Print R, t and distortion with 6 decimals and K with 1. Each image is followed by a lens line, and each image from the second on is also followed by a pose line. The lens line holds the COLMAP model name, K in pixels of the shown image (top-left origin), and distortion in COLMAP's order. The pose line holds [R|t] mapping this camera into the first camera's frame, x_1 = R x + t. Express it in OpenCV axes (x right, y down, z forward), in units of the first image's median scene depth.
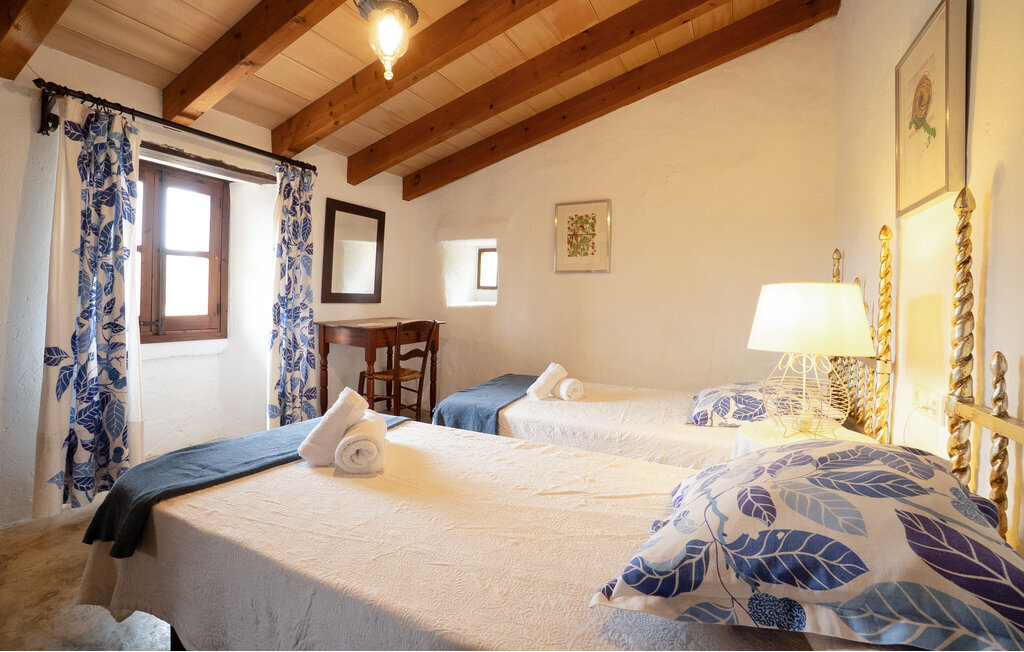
lens RADIAL K [[453.9, 0, 516.3], [0, 453.9, 295.9], [0, 0, 1]] dist [-0.025160, 0.000438]
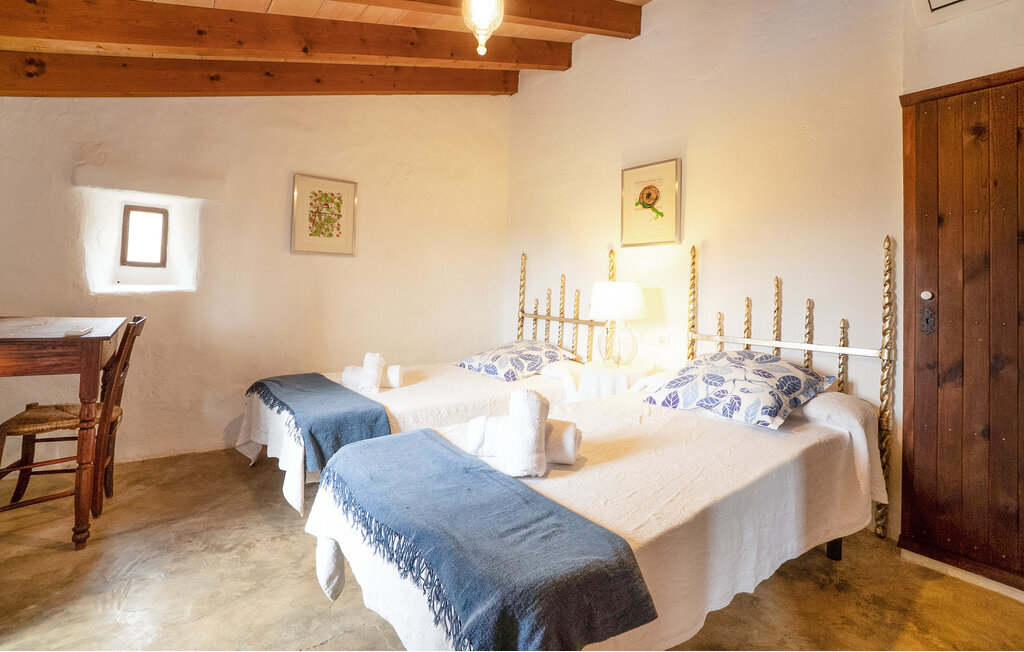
lens RADIAL K [[458.6, 0, 512.0], [0, 458.6, 273.1], [0, 0, 1]] dist [-0.046021, 0.000125]
pose [[0.422302, 0.020512, 0.906223, -0.534128], [-0.023261, 0.999660, -0.011787, -0.012207], [-0.906157, -0.016103, 0.422636, 0.267502]]
